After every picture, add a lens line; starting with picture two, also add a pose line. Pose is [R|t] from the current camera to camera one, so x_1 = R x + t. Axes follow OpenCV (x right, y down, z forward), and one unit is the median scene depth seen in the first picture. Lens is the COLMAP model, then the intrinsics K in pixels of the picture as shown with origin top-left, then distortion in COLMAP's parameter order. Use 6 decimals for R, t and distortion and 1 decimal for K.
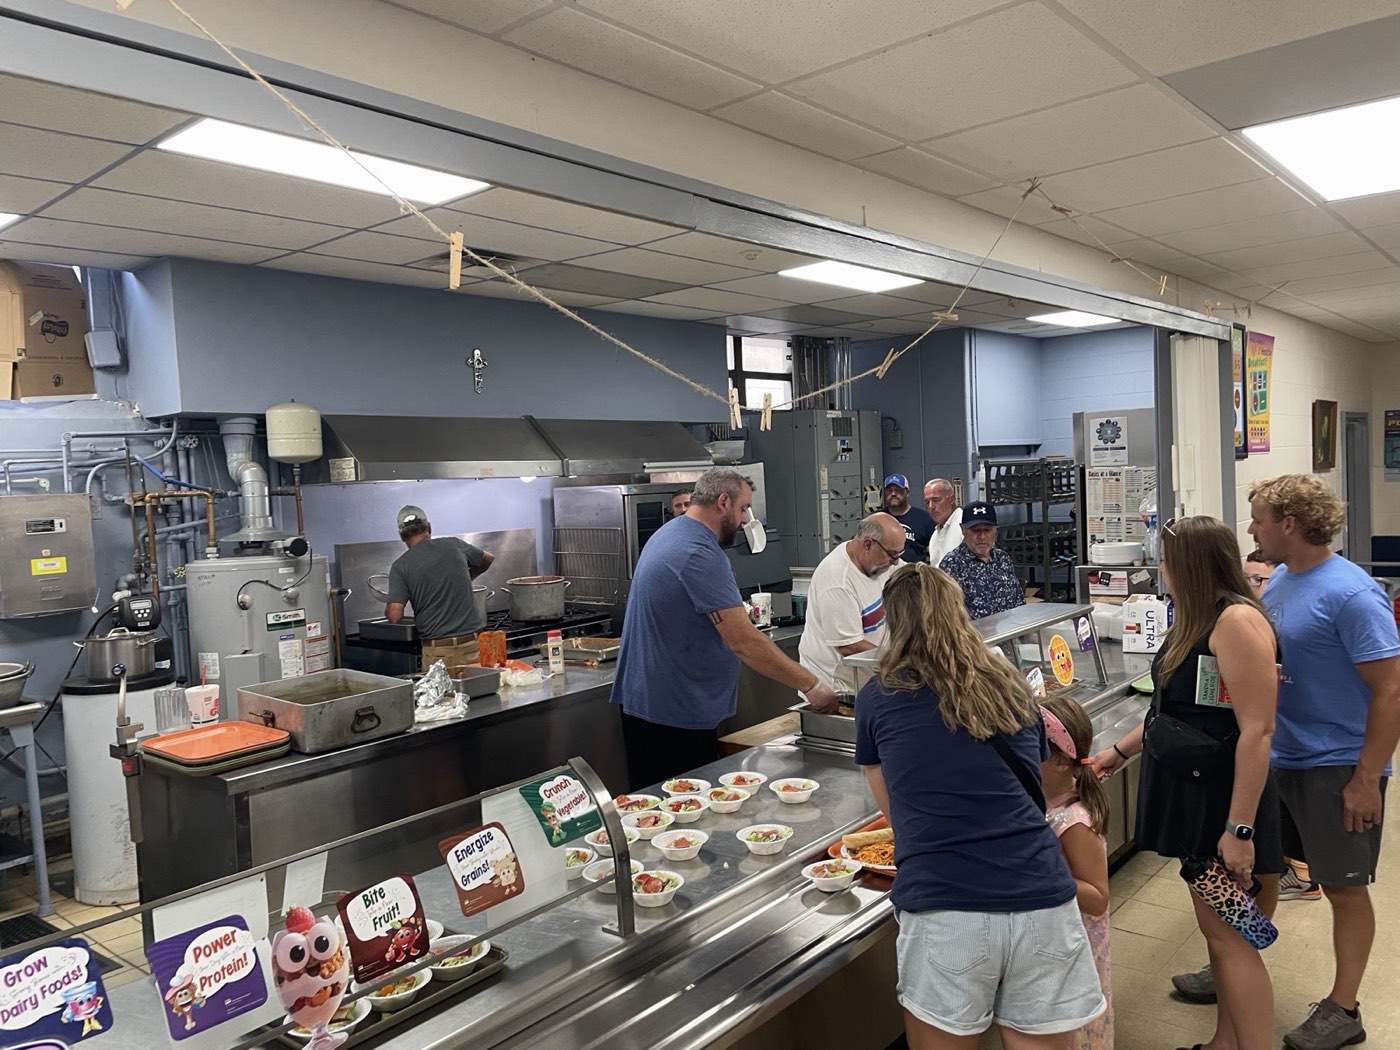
lens RADIAL K [[1063.5, 0, 713.7], [0, 1063.5, 560.2], [0, 0, 1]] dist [0.049287, -0.082666]
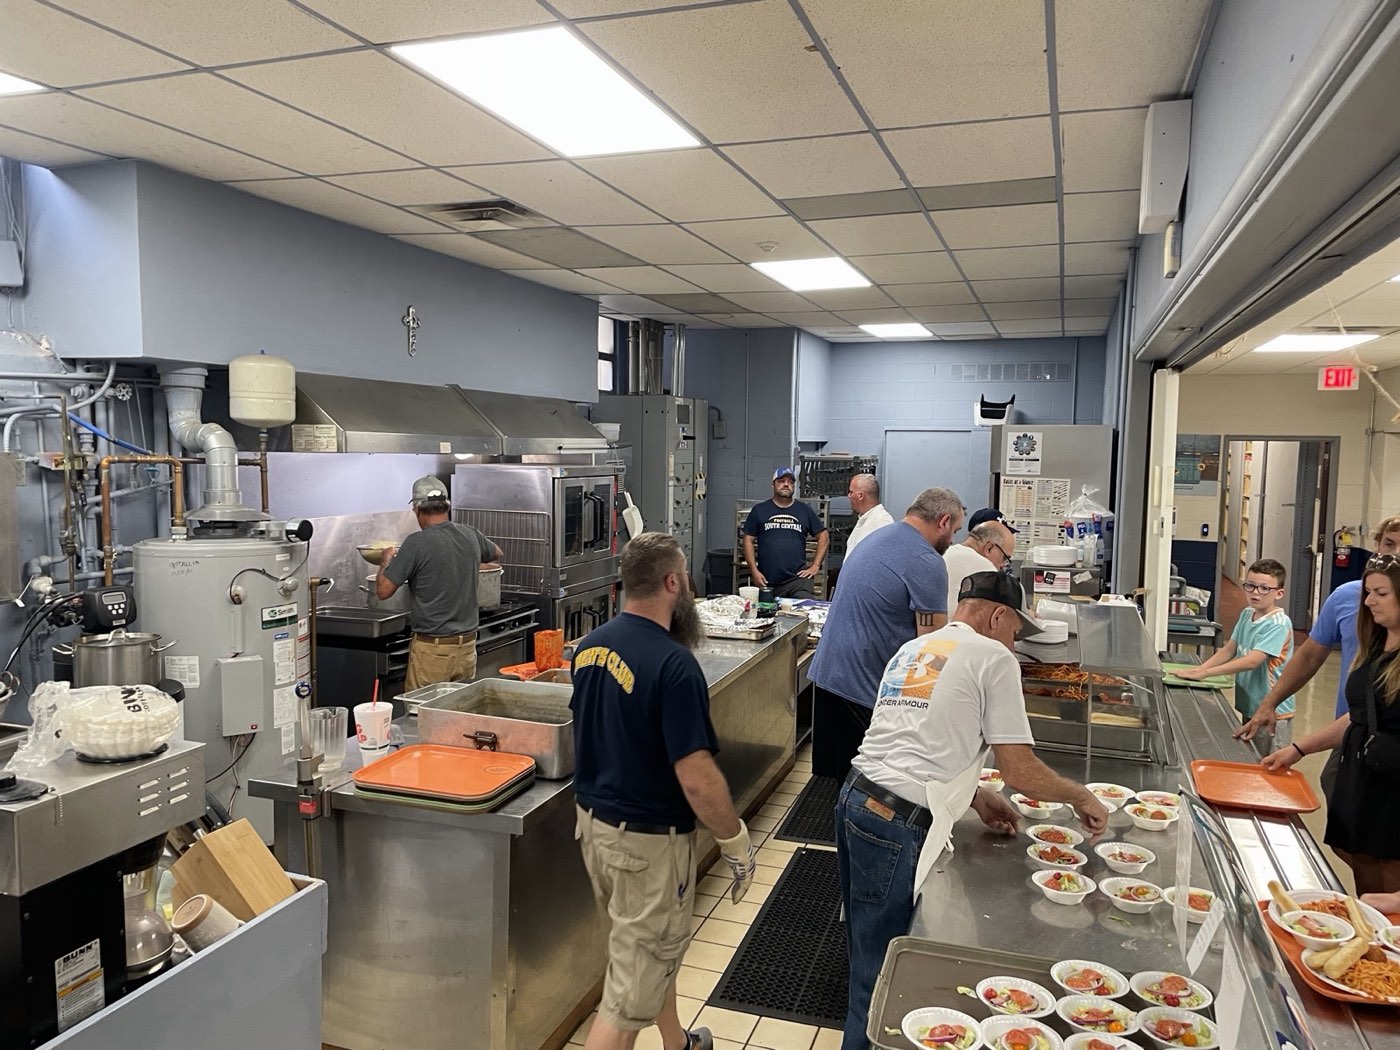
lens RADIAL K [[1063.5, 0, 703.3], [0, 1063.5, 554.7], [0, 0, 1]] dist [0.049287, -0.082666]
pose [[0.929621, 0.021035, 0.367916, -0.379358], [-0.028615, 0.999476, 0.015159, -0.013699], [-0.367404, -0.024620, 0.929736, 0.092558]]
